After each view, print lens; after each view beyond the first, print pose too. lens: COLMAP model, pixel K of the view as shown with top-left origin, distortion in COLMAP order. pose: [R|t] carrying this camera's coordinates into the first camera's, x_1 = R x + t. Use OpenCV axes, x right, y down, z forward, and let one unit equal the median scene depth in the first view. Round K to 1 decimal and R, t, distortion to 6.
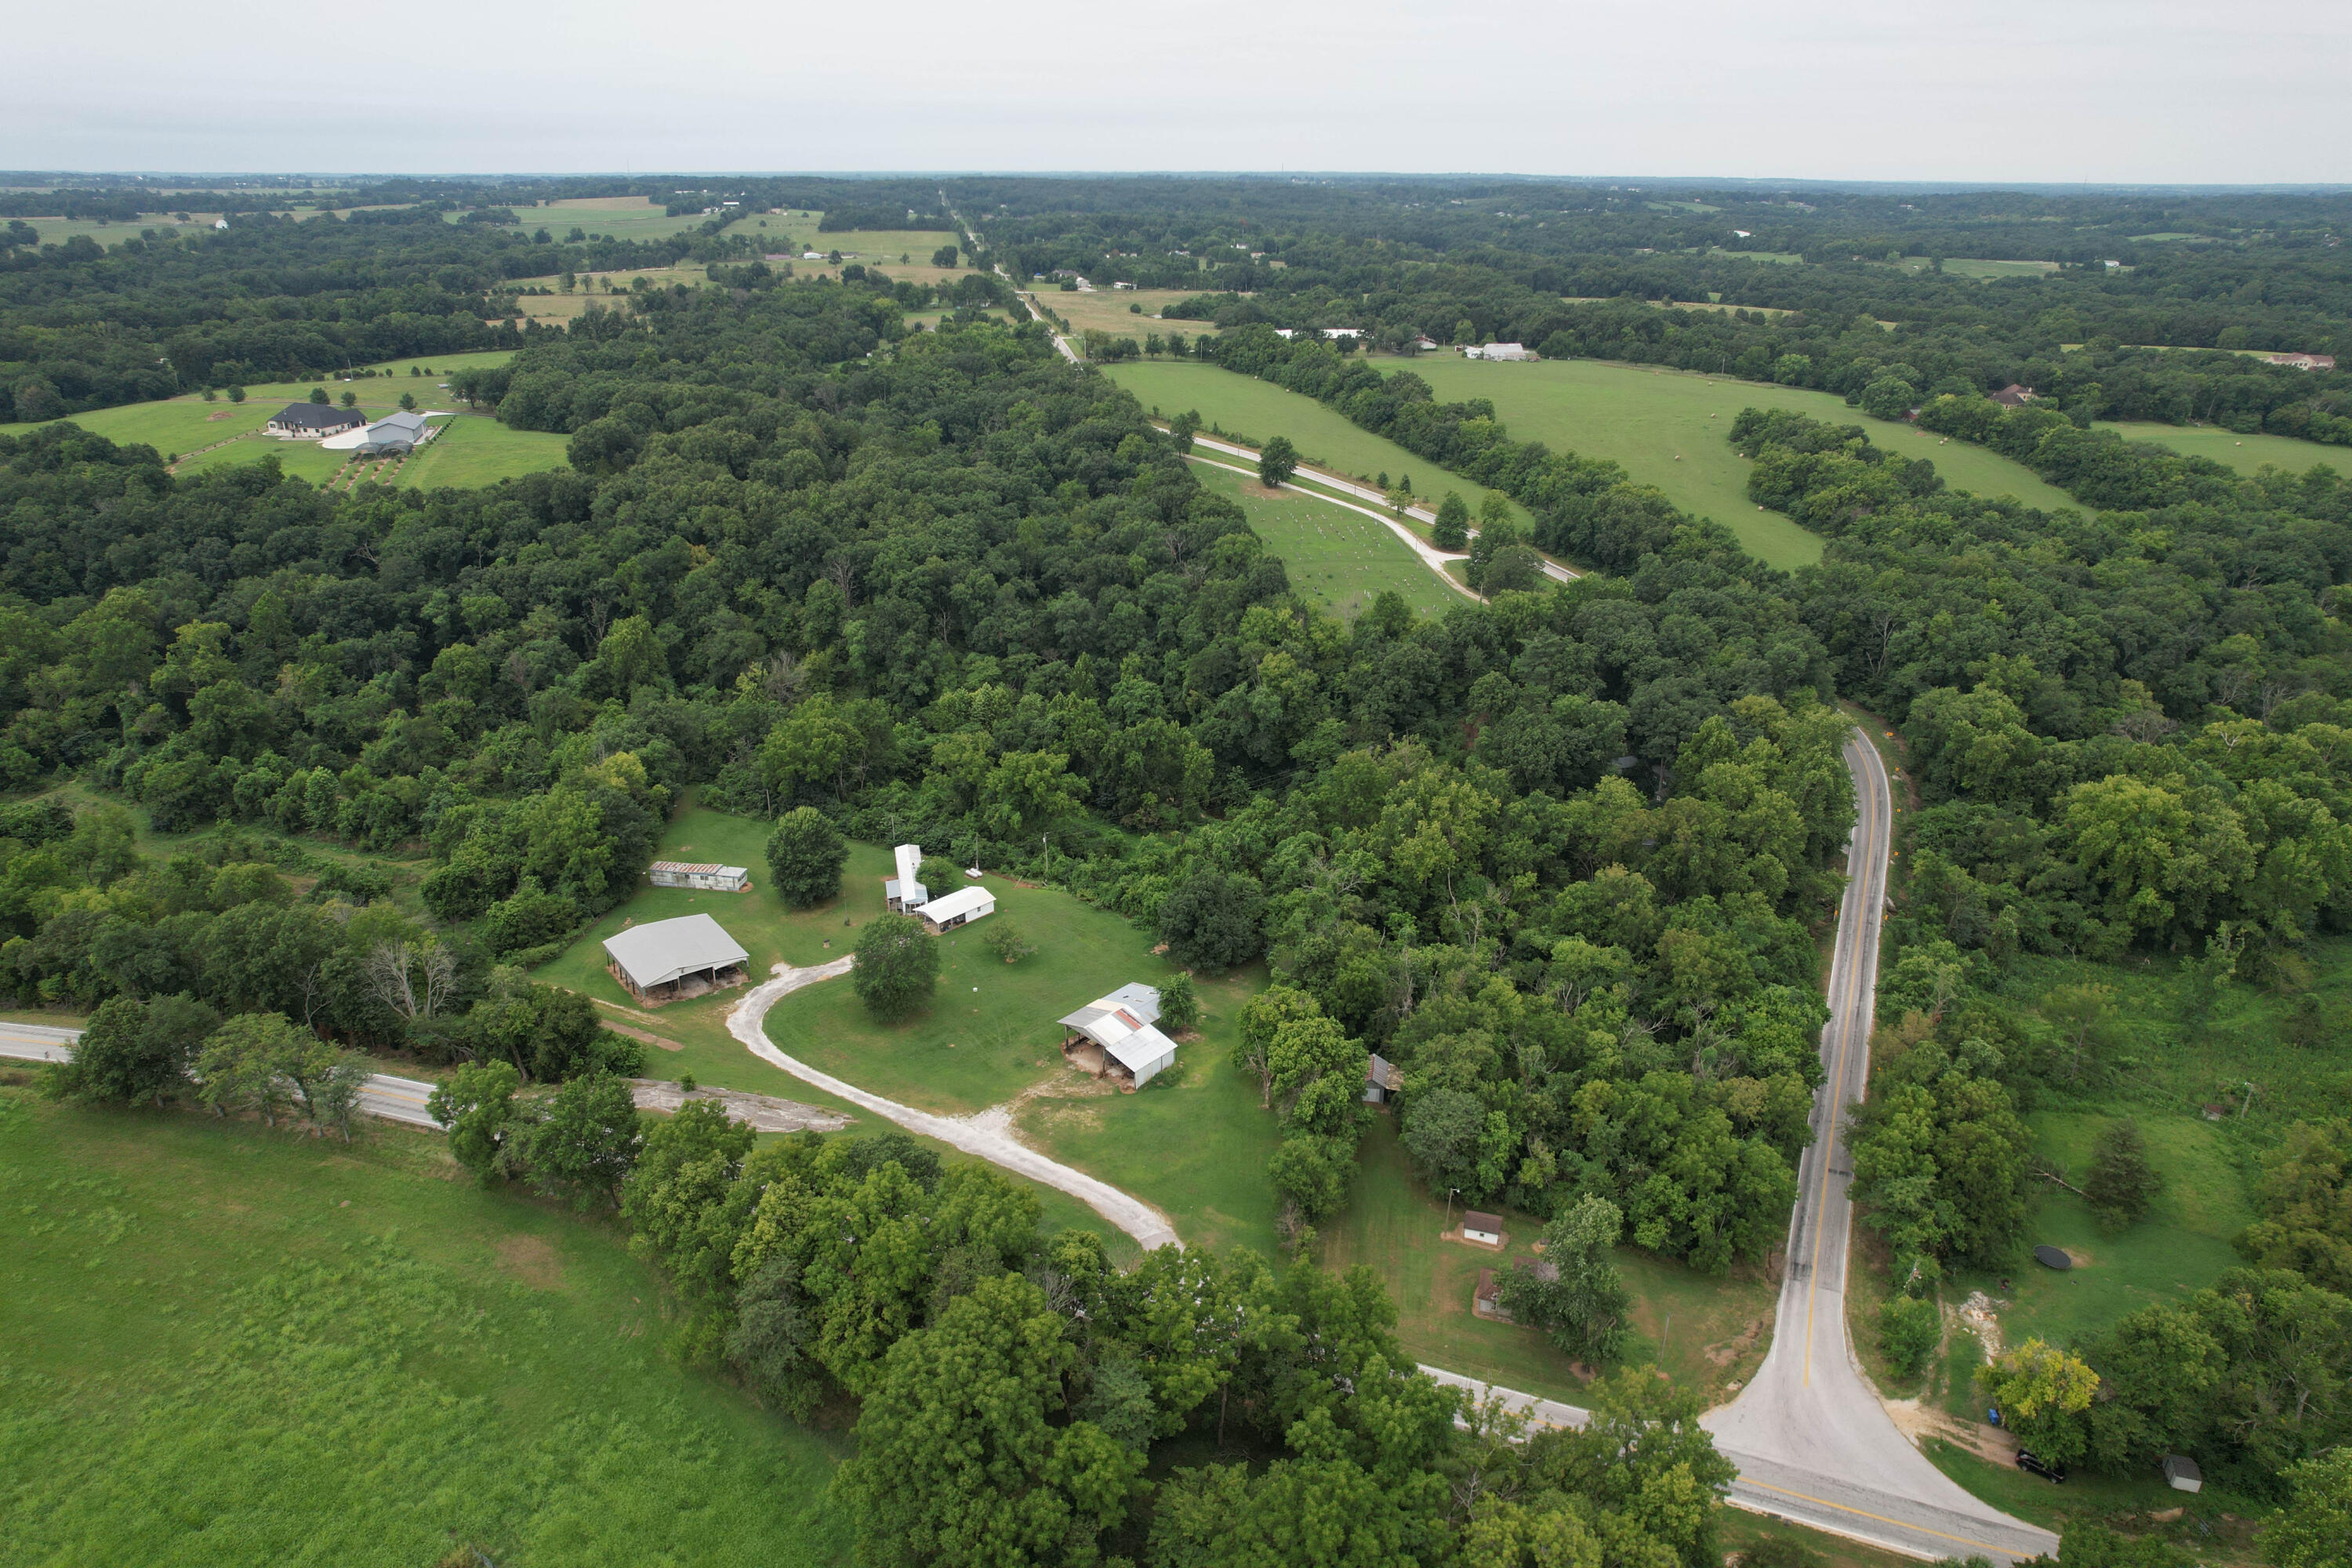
lens RADIAL K [[1492.6, 0, 1190.5], [0, 1492.6, 790.5], [0, 0, 1]] dist [-0.080043, 0.071349]
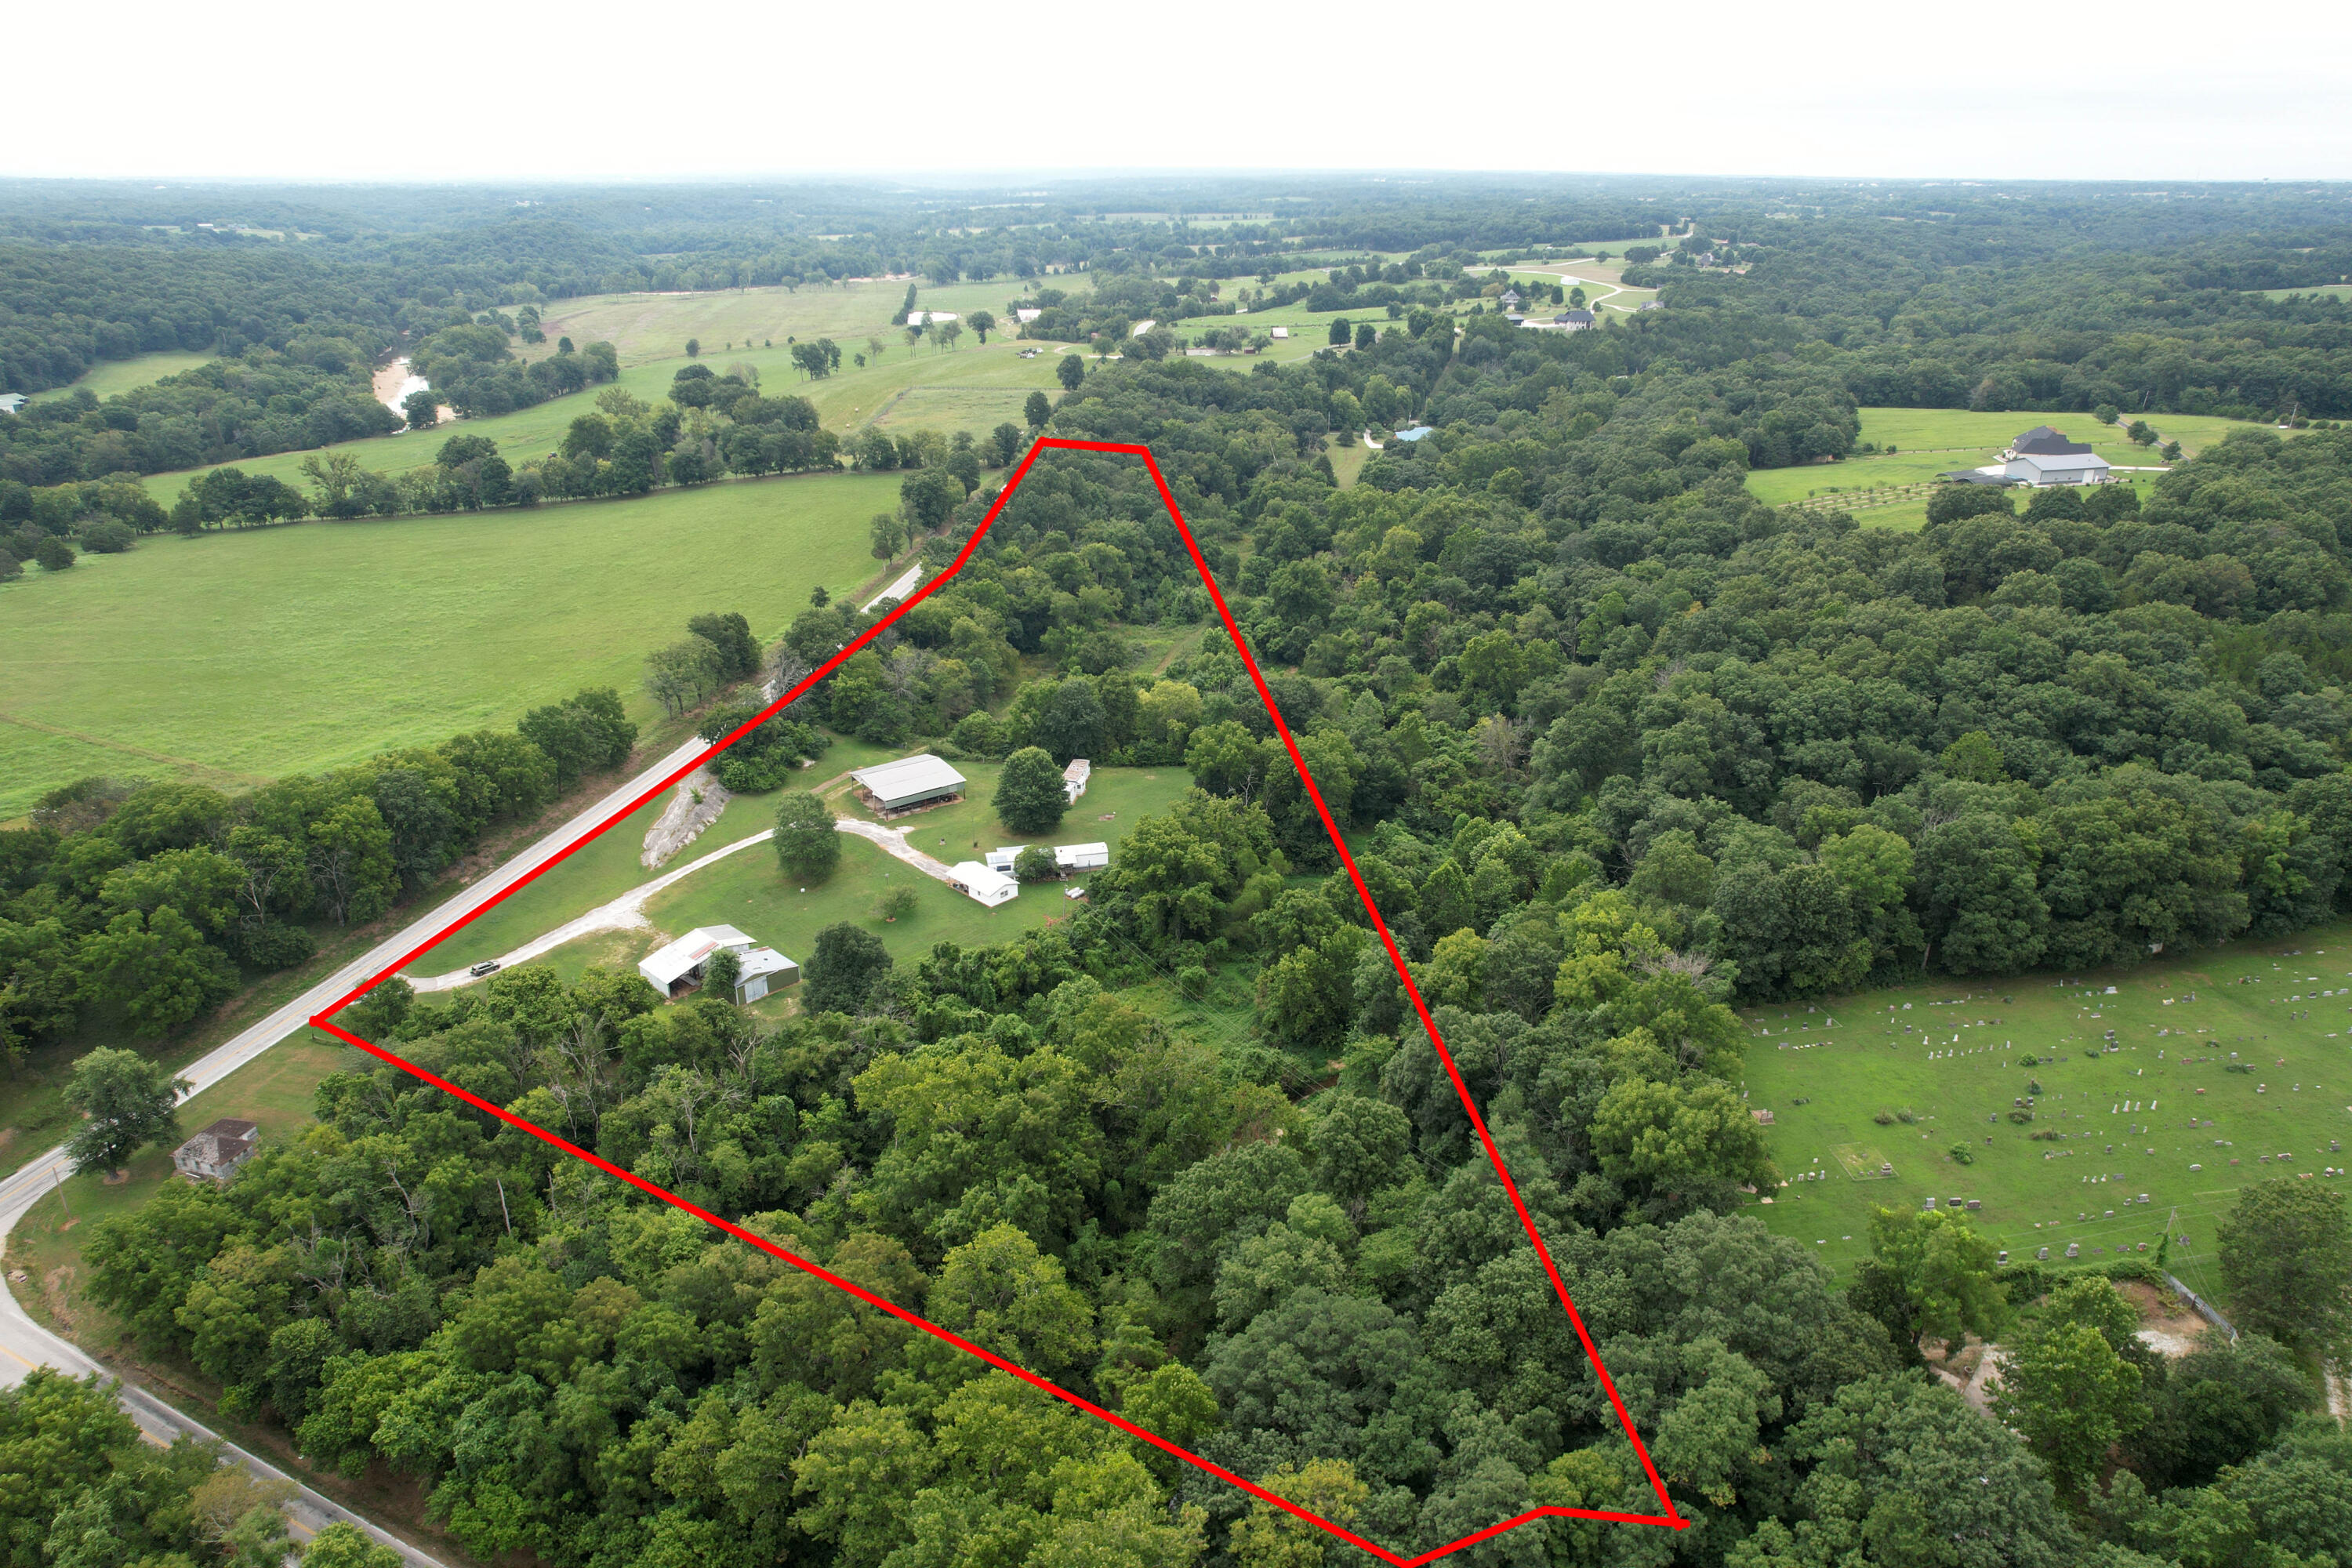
lens RADIAL K [[1504.6, 0, 1184.6], [0, 1504.6, 776.2], [0, 0, 1]] dist [-0.080952, 0.064491]
pose [[-0.010532, 0.374044, -0.927351, 0.783415], [-0.389609, 0.852576, 0.348308, -0.403131], [0.920920, 0.364973, 0.136752, 0.956764]]
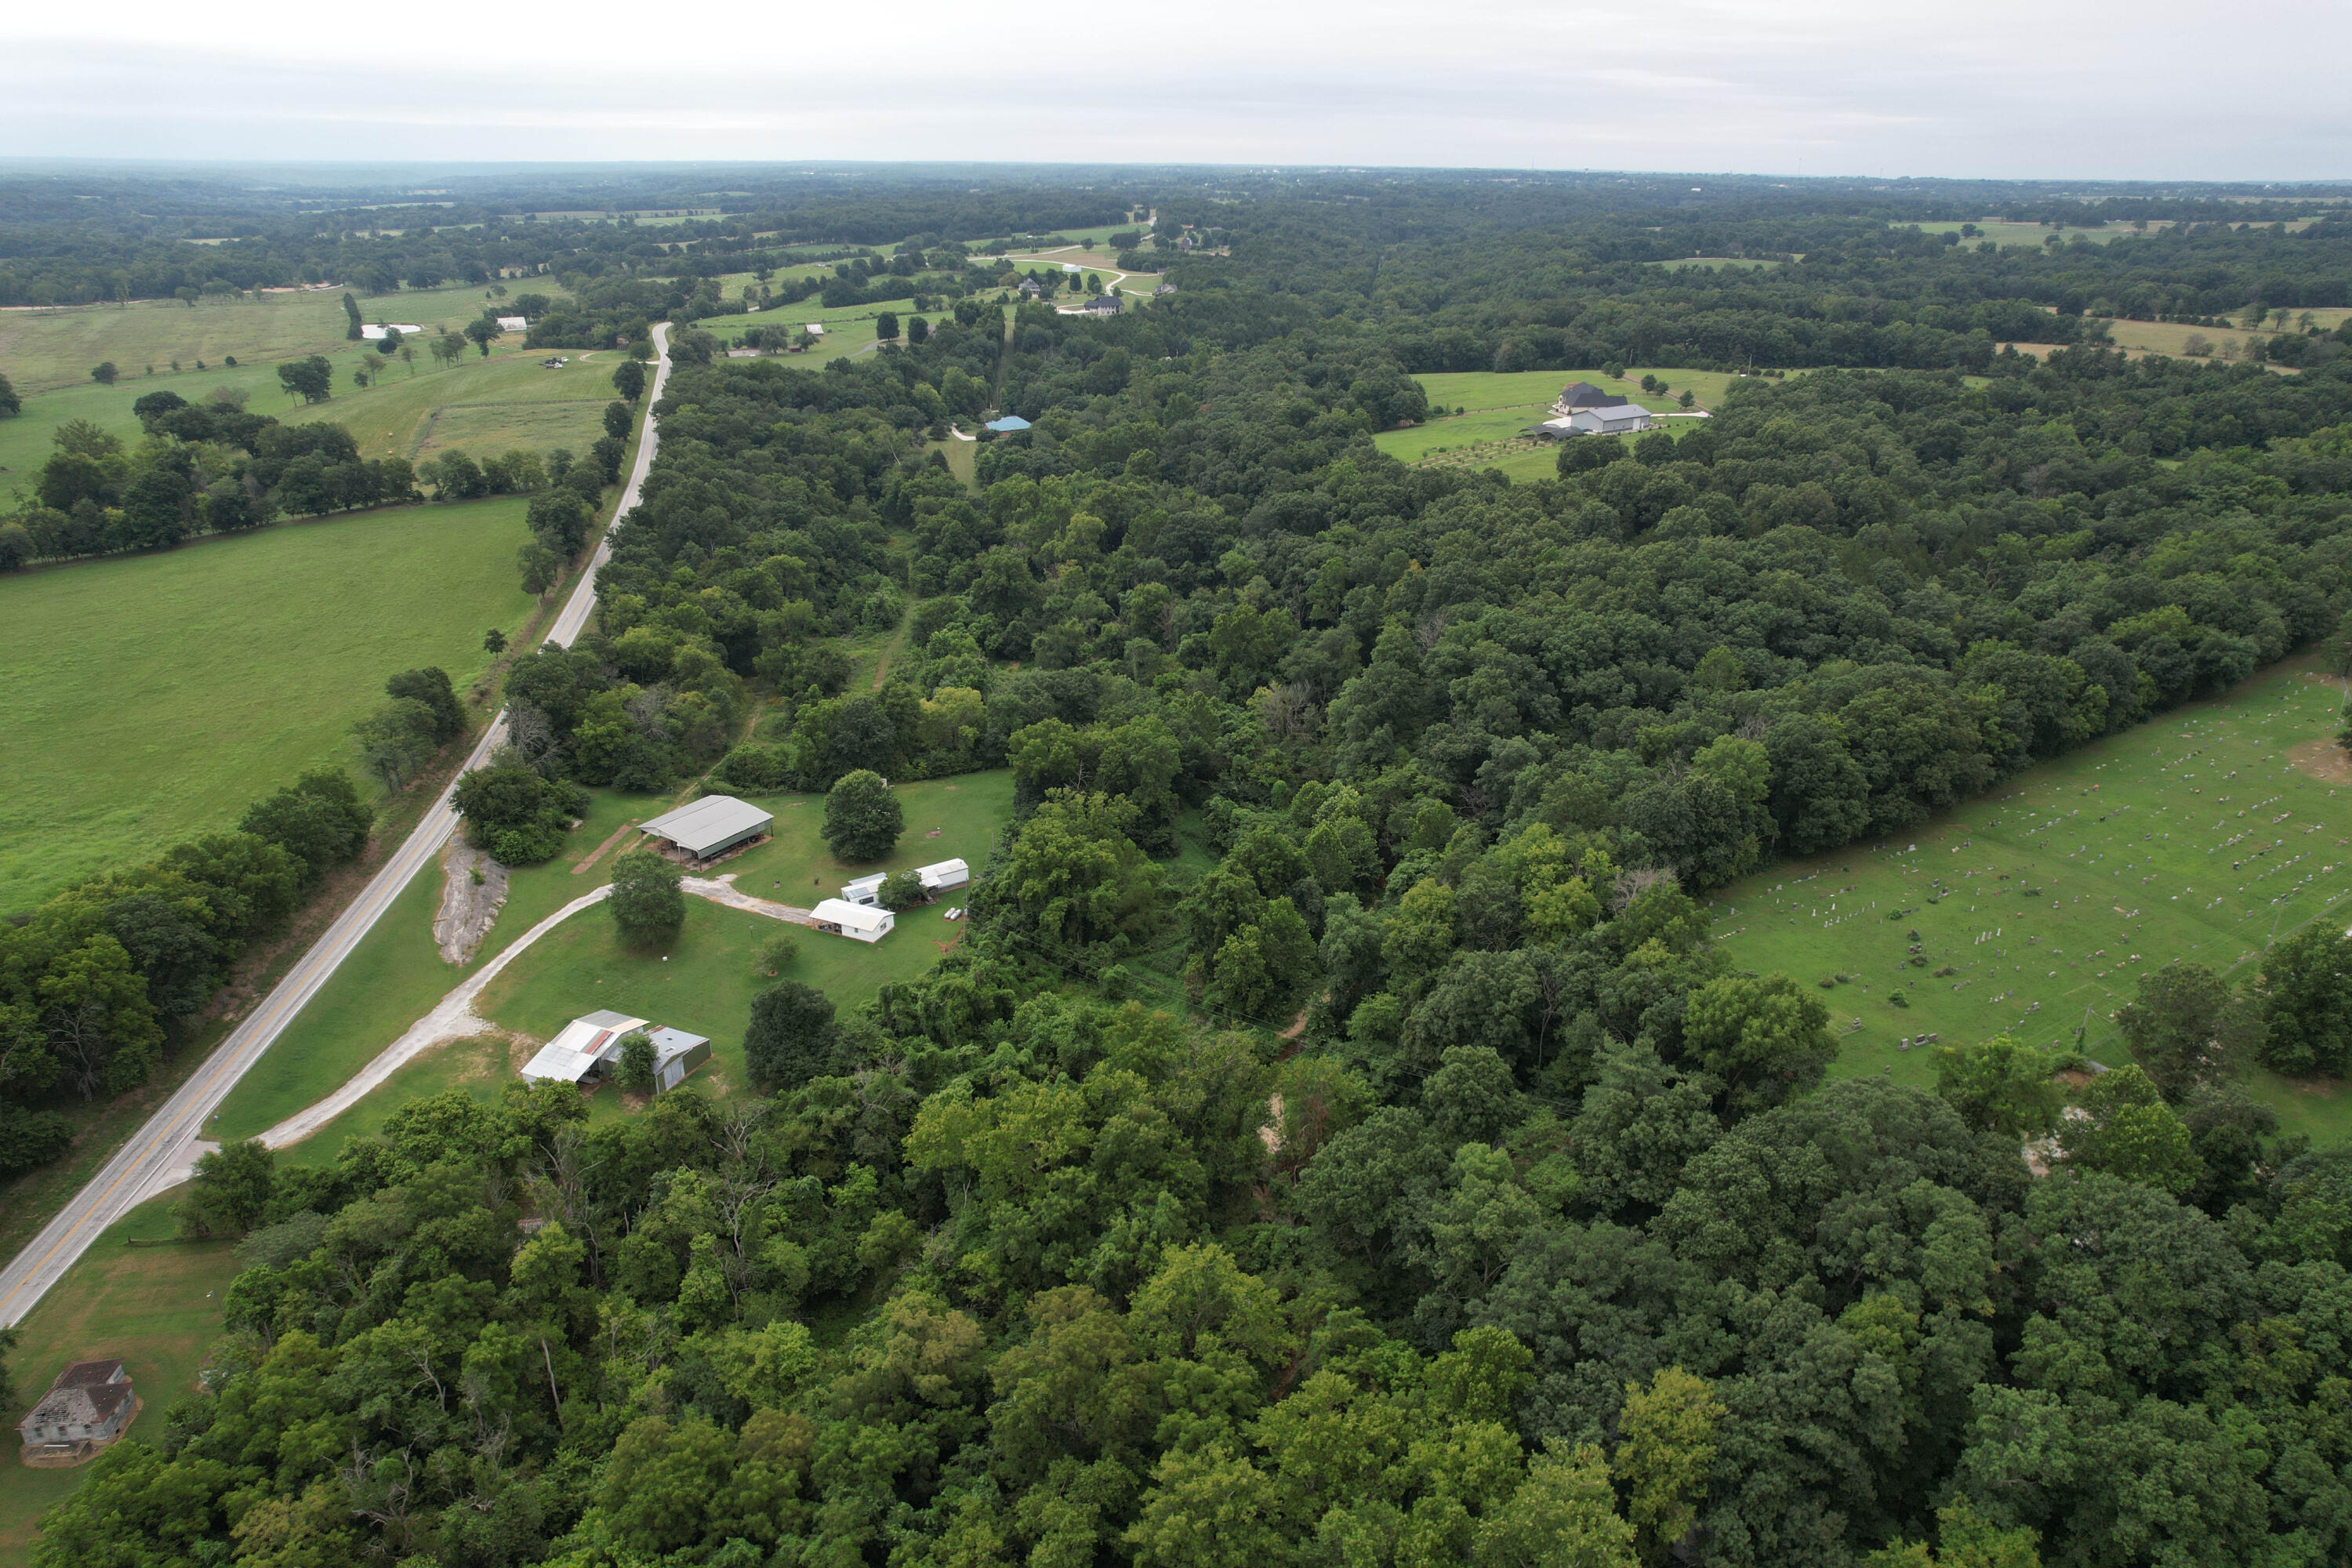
lens RADIAL K [[1504.6, 0, 1184.6], [0, 1504.6, 776.2], [0, 0, 1]] dist [-0.080952, 0.064491]
pose [[0.345815, 0.355875, -0.868197, 0.733049], [-0.369210, 0.902251, 0.222772, -0.302582], [0.862610, 0.243509, 0.443404, 0.728156]]
